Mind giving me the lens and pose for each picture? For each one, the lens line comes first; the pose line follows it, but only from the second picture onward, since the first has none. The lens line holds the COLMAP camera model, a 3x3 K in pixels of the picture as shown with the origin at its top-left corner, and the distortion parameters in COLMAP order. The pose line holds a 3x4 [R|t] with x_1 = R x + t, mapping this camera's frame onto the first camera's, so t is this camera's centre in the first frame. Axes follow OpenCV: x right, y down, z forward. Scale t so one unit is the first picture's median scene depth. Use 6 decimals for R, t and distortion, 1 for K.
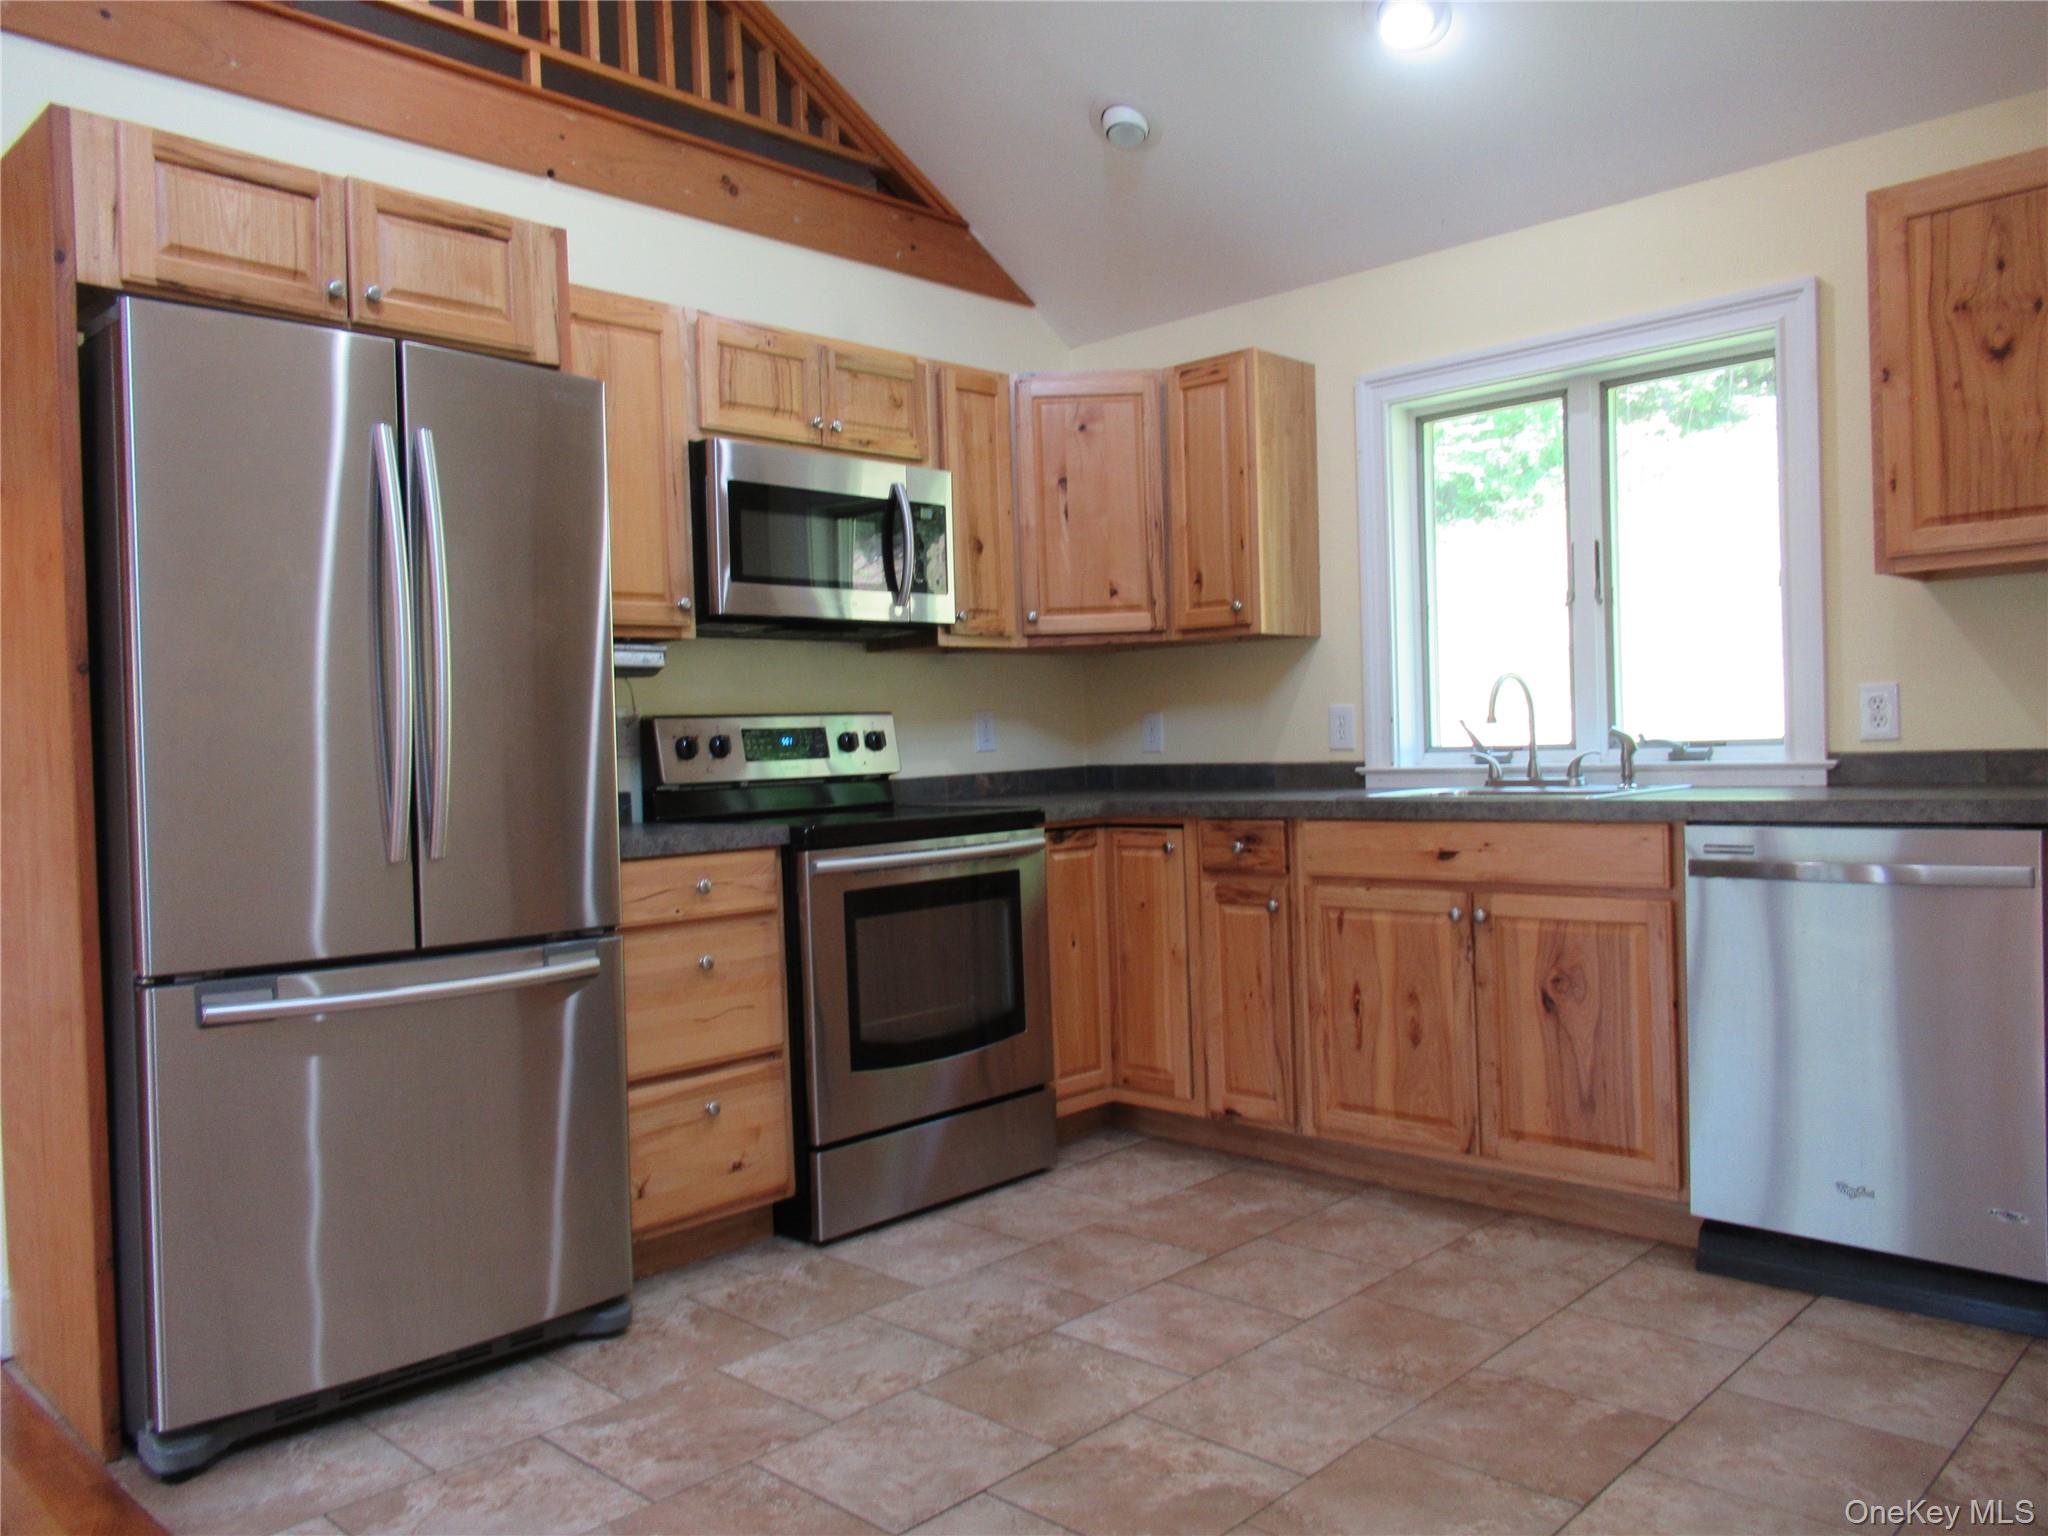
lens RADIAL K [[1536.0, 0, 1024.3], [0, 1536.0, 765.7], [0, 0, 1]] dist [-0.006288, 0.004386]
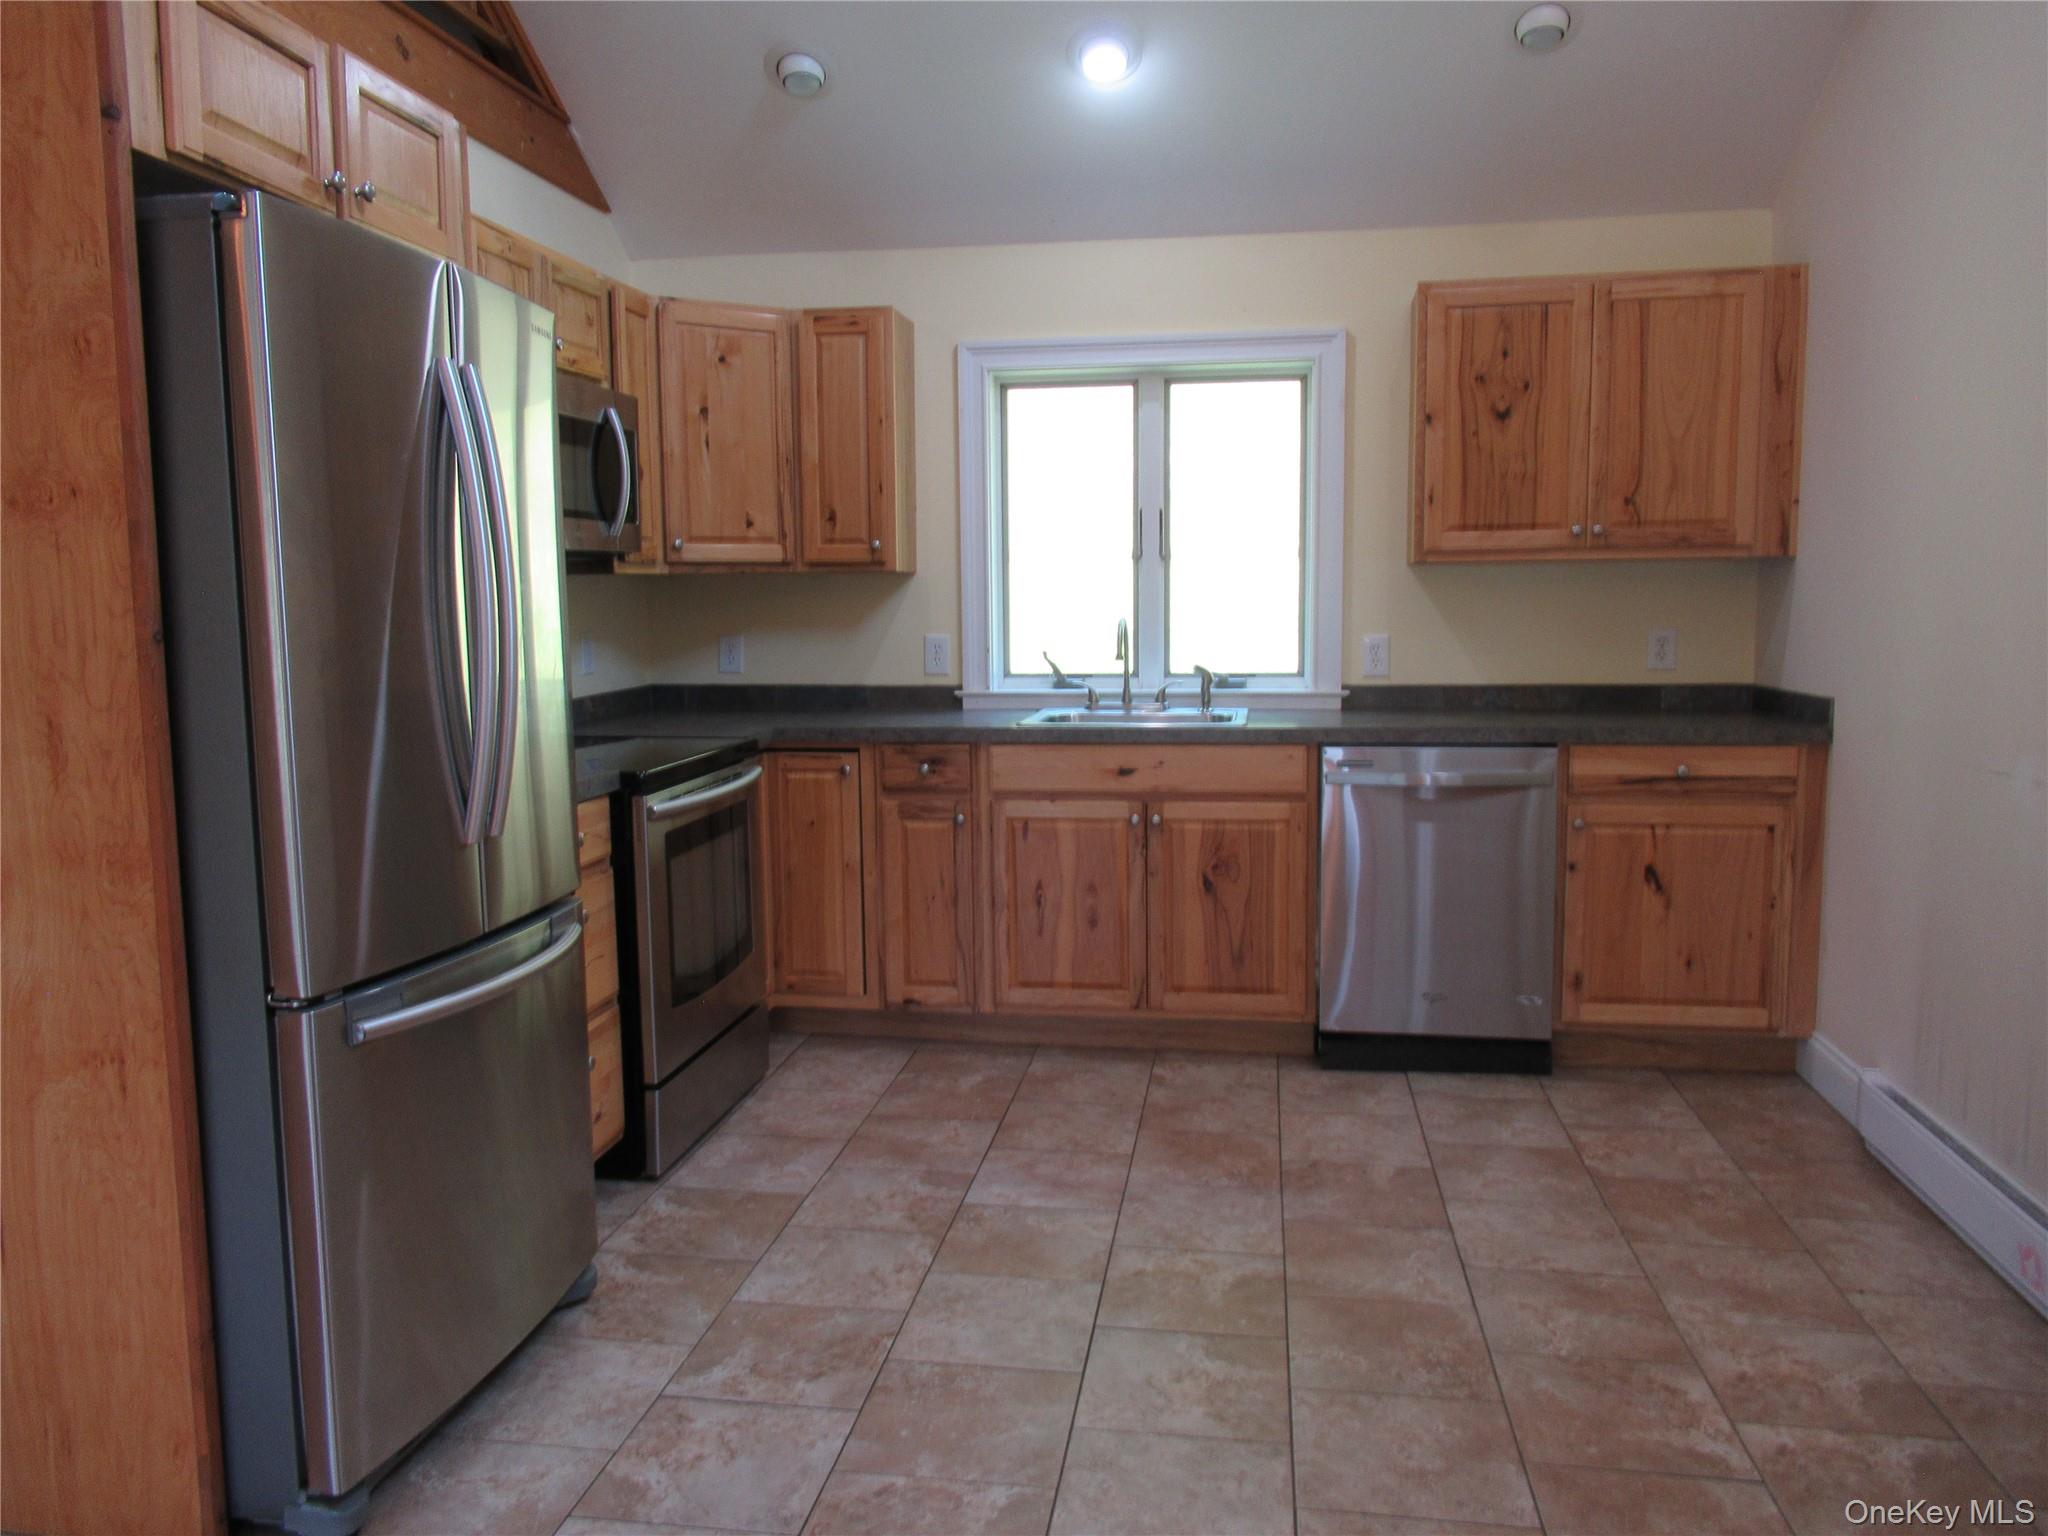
lens RADIAL K [[1536.0, 0, 1026.7], [0, 1536.0, 766.1], [0, 0, 1]] dist [-0.006288, 0.004386]
pose [[0.818409, -0.039677, 0.573264, -0.499517], [-0.008960, 0.996611, 0.081769, -0.046662], [-0.574566, -0.072057, 0.815280, 0.045559]]
